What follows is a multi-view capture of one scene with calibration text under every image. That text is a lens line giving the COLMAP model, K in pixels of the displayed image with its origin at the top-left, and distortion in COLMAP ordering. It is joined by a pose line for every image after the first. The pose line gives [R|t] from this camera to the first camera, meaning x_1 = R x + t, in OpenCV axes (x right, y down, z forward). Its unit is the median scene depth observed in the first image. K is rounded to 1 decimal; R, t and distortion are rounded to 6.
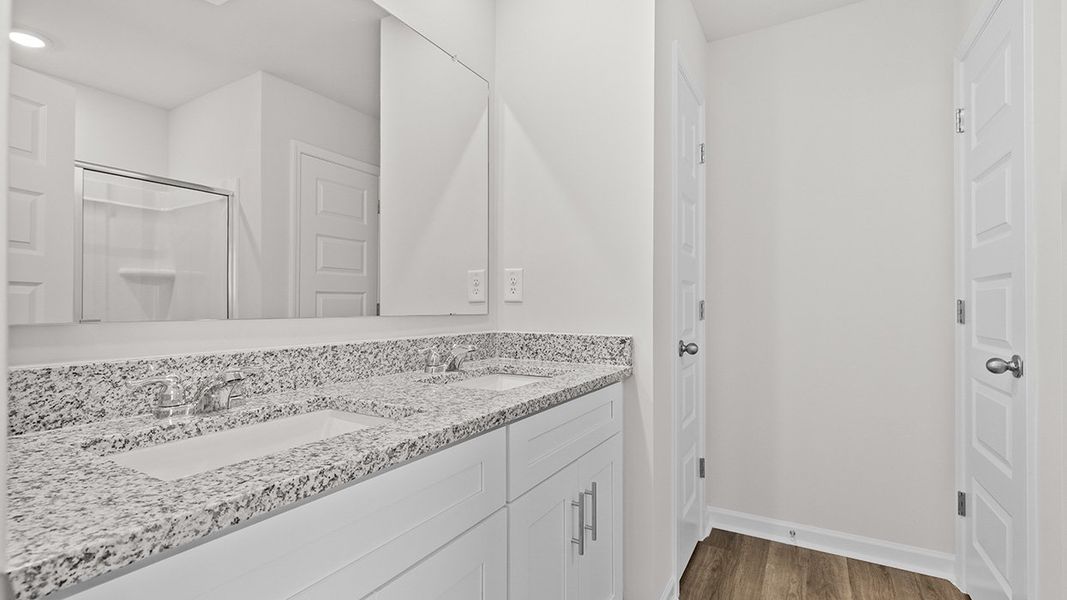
lens RADIAL K [[476.5, 0, 537.5], [0, 476.5, 306.8], [0, 0, 1]] dist [0.004043, -0.000521]
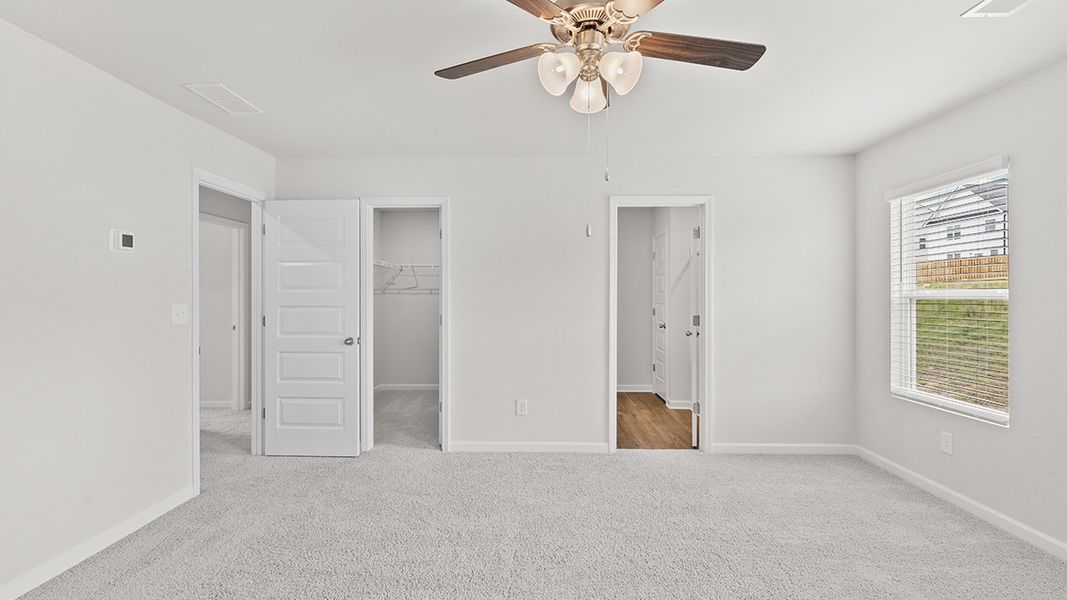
lens RADIAL K [[488.4, 0, 533.5], [0, 488.4, 300.0], [0, 0, 1]] dist [0.014073, -0.000069]
pose [[0.876886, -0.005732, 0.480665, -1.820005], [-0.000490, 0.999918, 0.012819, -0.140954], [-0.480699, -0.011477, 0.876811, -1.936775]]
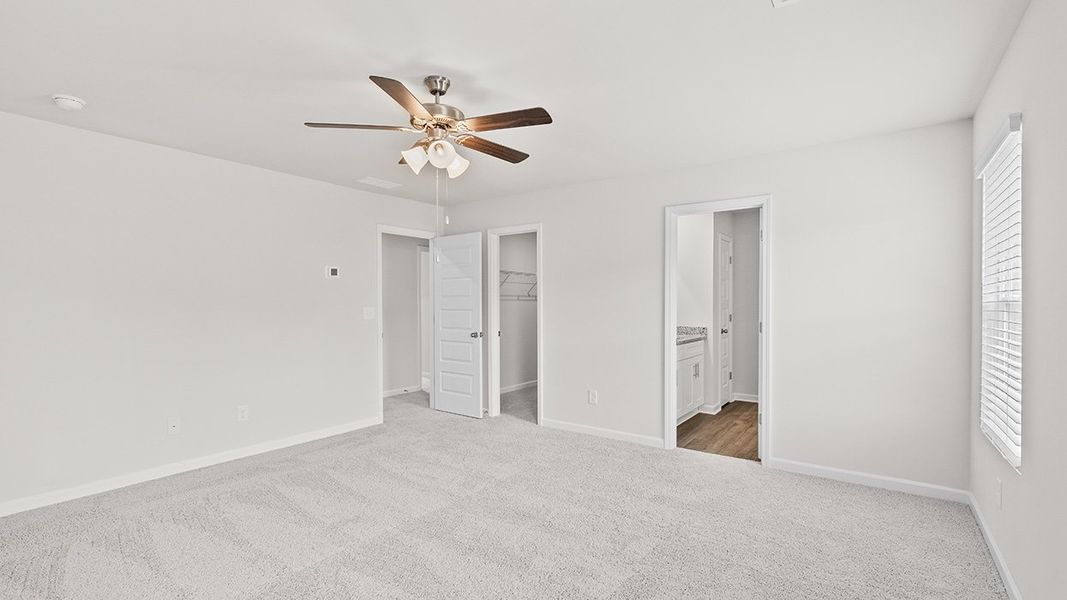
lens RADIAL K [[476.5, 0, 537.5], [0, 476.5, 306.8], [0, 0, 1]] dist [0.004043, -0.000521]
pose [[0.994429, -0.003751, -0.105345, -0.663362], [0.005137, 0.999904, 0.012882, -0.136753], [0.105286, -0.013351, 0.994352, -2.599086]]
